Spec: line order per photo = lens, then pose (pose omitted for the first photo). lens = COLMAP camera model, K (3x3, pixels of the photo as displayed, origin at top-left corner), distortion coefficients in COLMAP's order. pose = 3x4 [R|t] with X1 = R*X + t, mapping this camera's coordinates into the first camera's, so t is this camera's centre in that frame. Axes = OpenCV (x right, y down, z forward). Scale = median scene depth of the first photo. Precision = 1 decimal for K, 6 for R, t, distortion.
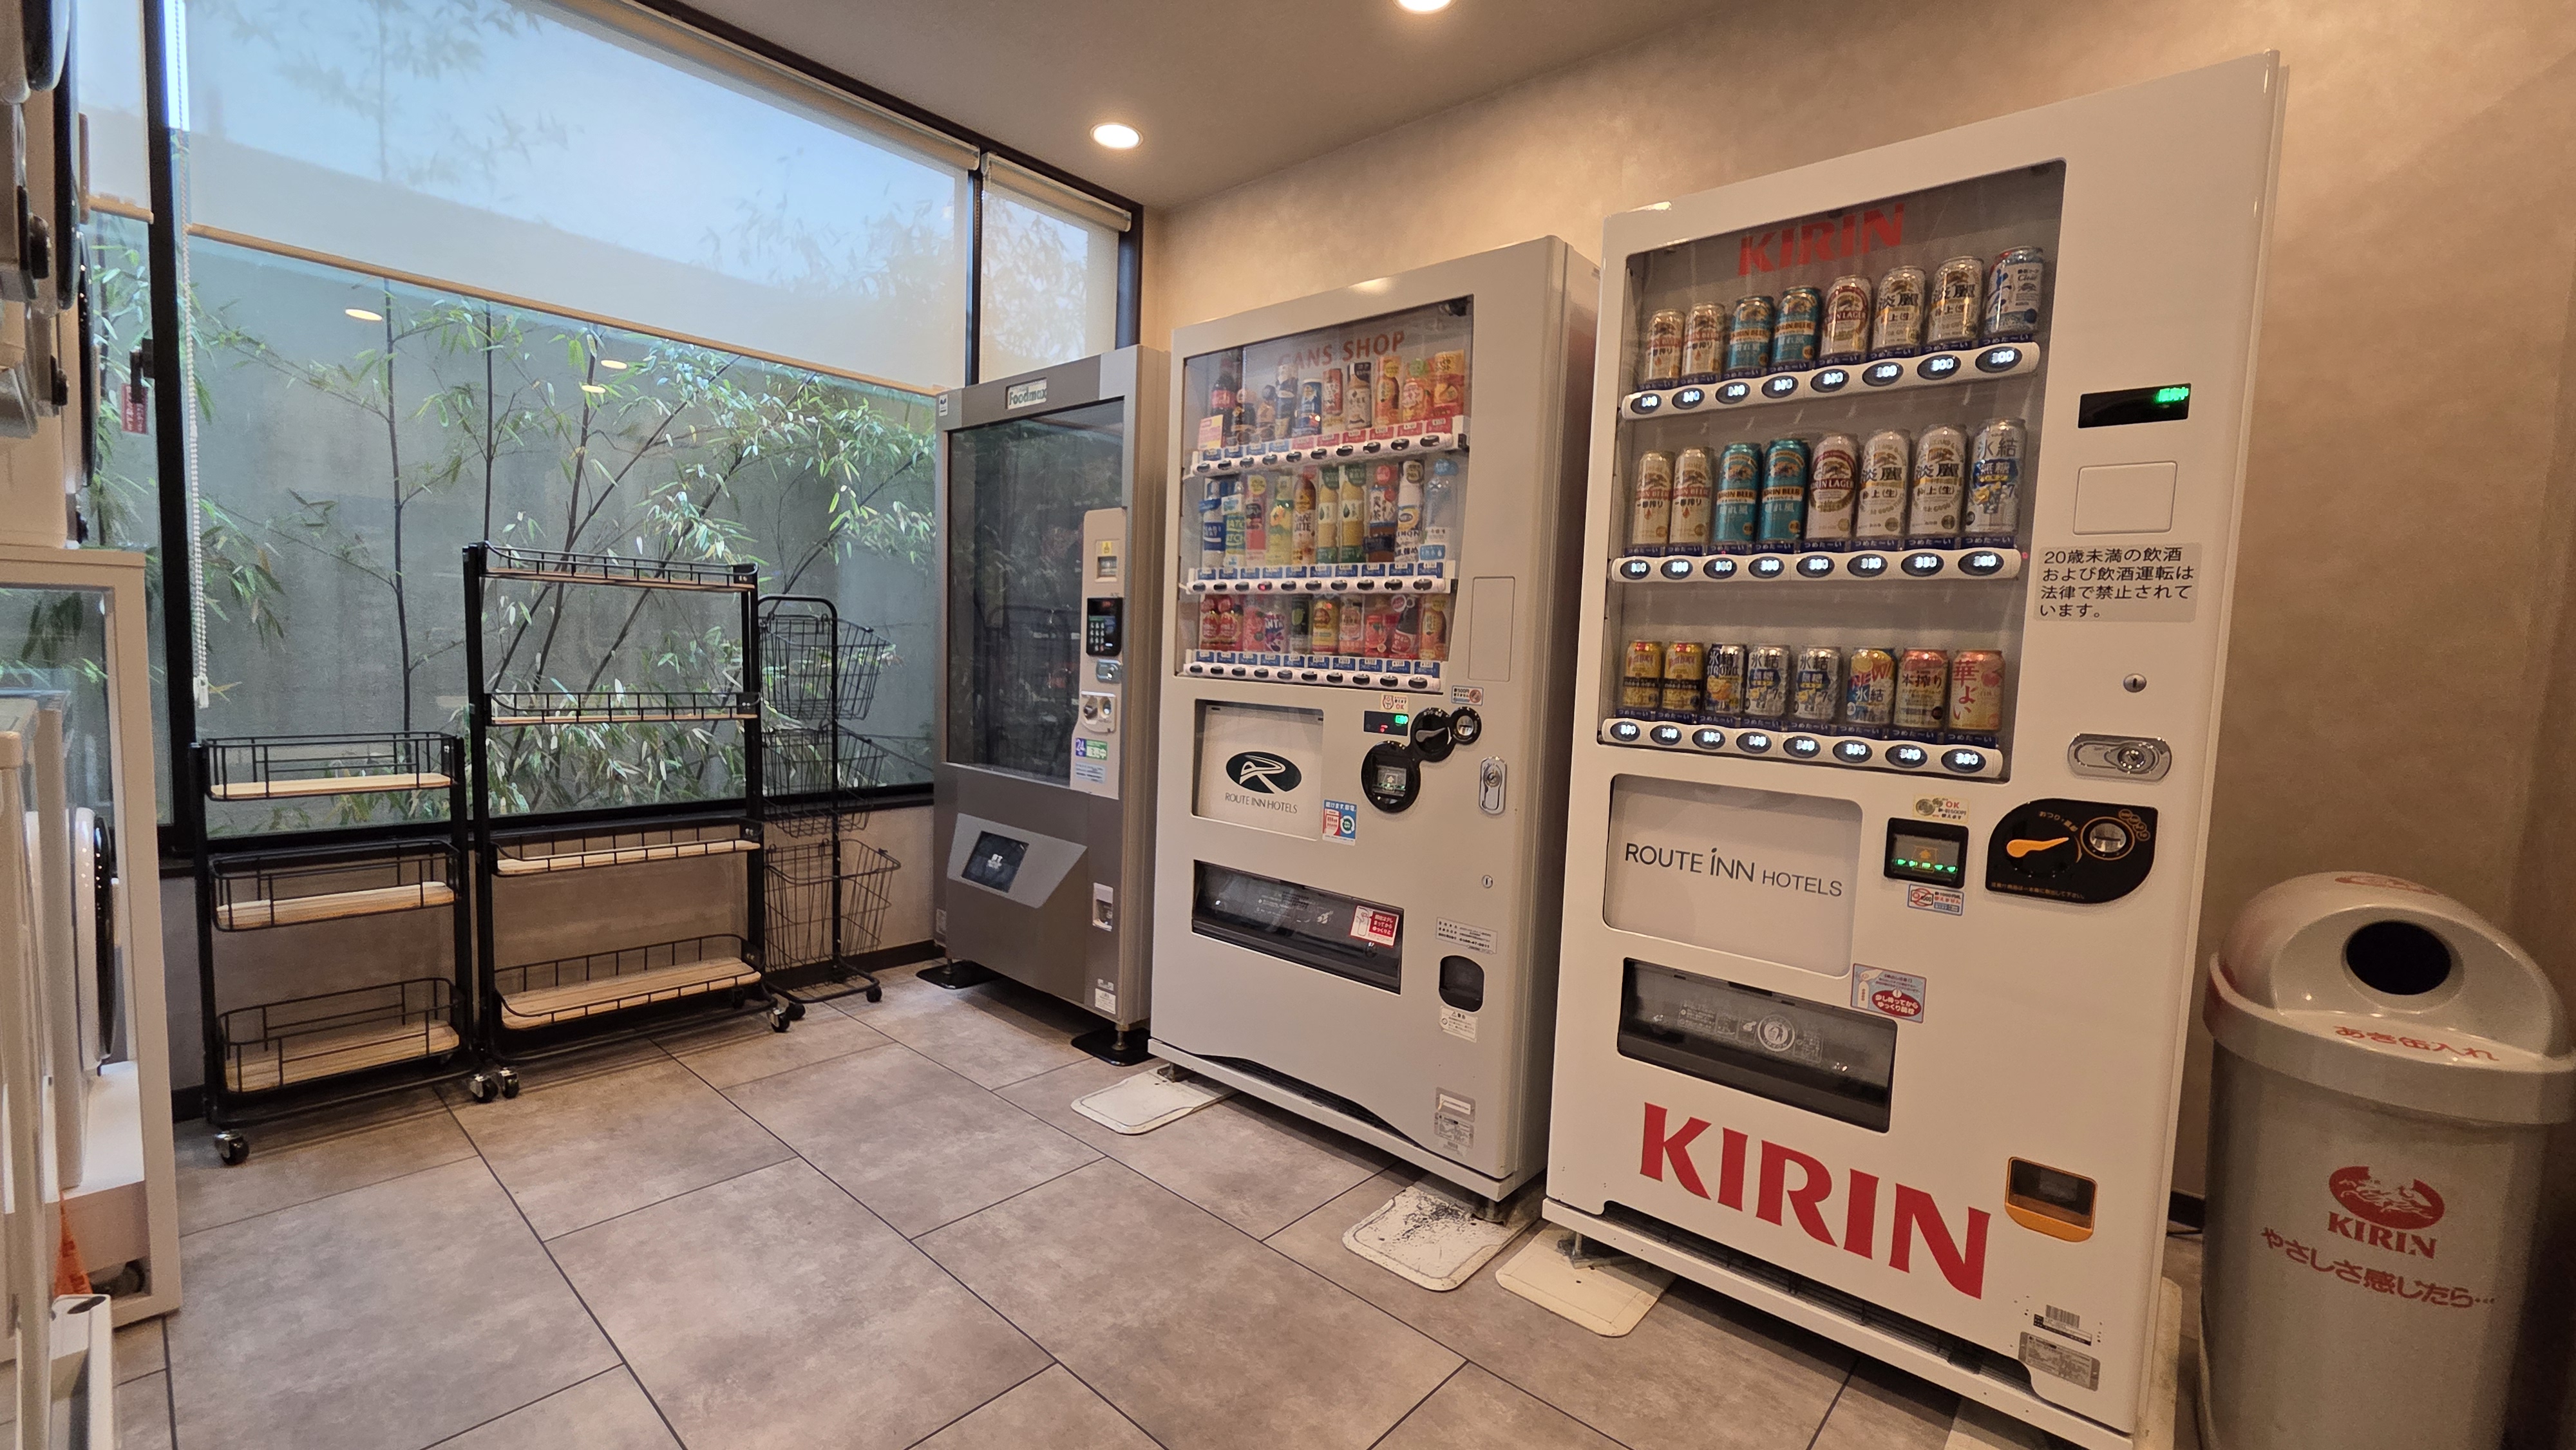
lens RADIAL K [[1049.0, 0, 1288.0], [0, 1049.0, 725.0], [0, 0, 1]] dist [-0.001157, -0.000979]
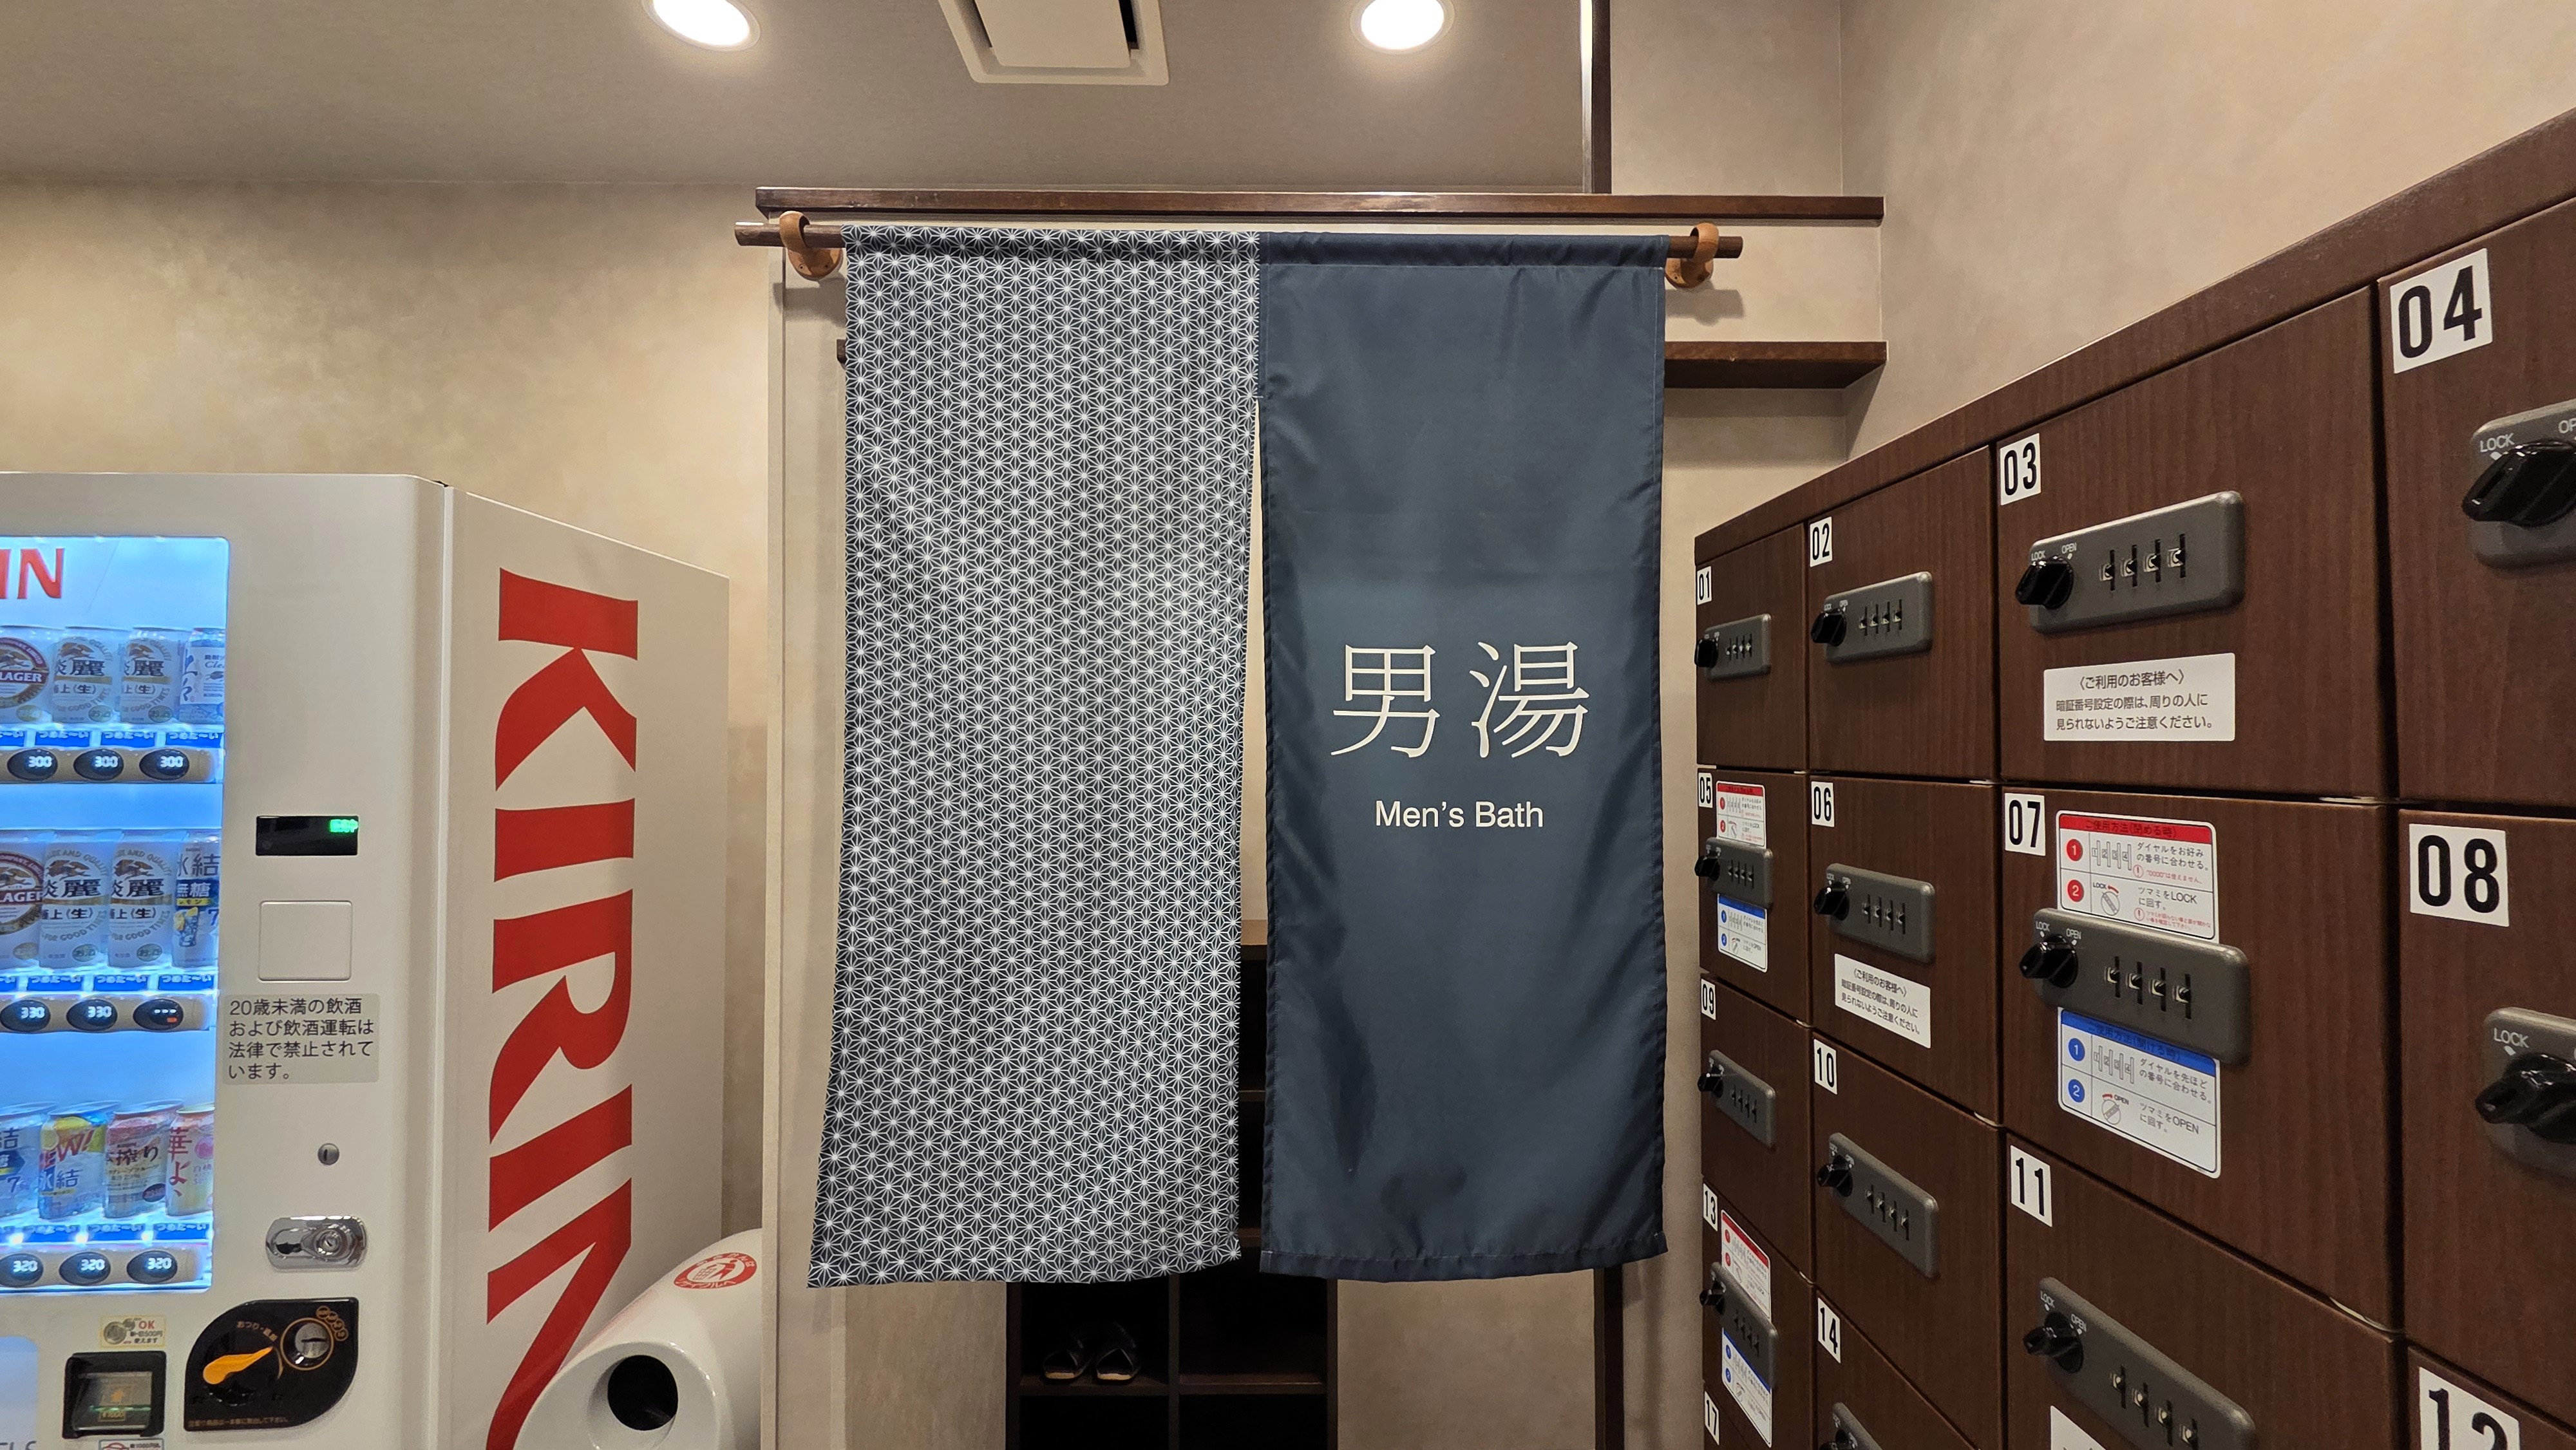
lens RADIAL K [[1049.0, 0, 1288.0], [0, 1049.0, 725.0], [0, 0, 1]] dist [-0.001157, -0.000979]
pose [[0.723443, -0.018517, 0.690136, 0.762306], [0.079383, 0.995241, -0.056512, -0.269507], [-0.685805, 0.095668, 0.721470, -0.187957]]
